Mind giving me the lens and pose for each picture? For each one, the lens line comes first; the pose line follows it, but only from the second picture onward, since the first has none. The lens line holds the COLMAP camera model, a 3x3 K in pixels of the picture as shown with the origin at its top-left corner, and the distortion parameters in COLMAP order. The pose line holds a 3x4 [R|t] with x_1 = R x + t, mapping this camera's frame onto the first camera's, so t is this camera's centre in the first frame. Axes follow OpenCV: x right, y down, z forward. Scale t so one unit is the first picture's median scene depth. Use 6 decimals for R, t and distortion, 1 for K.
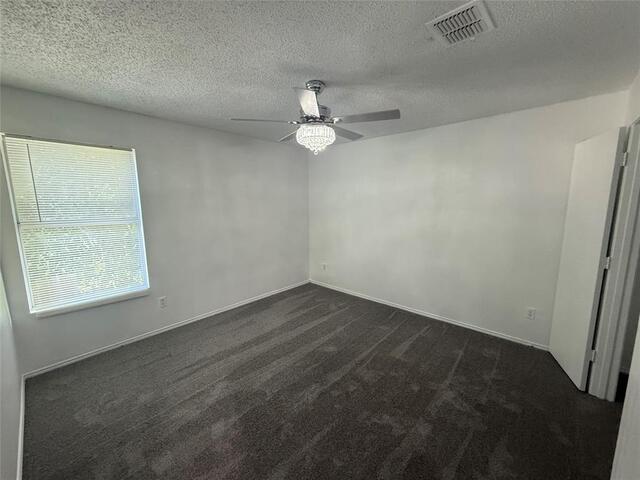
lens RADIAL K [[255.5, 0, 317.7], [0, 255.5, 239.7], [0, 0, 1]] dist [0.001966, -0.000340]
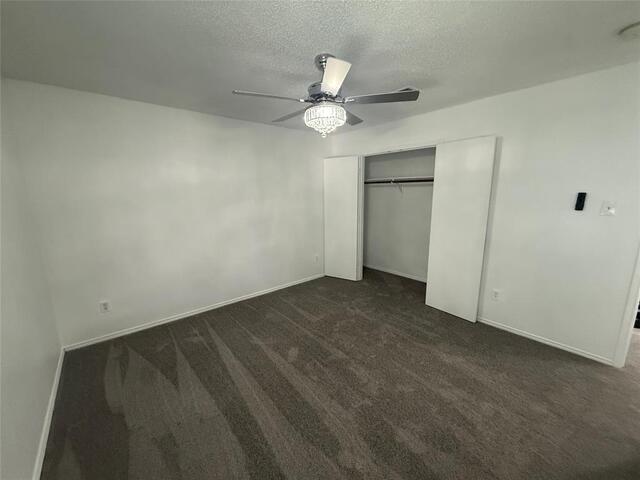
lens RADIAL K [[255.5, 0, 317.9], [0, 255.5, 237.0], [0, 0, 1]] dist [0.001966, -0.000340]
pose [[0.130558, -0.173199, 0.976195, -0.630580], [0.152102, 0.976466, 0.152904, -0.086243], [-0.979704, 0.128519, 0.153830, 0.592615]]
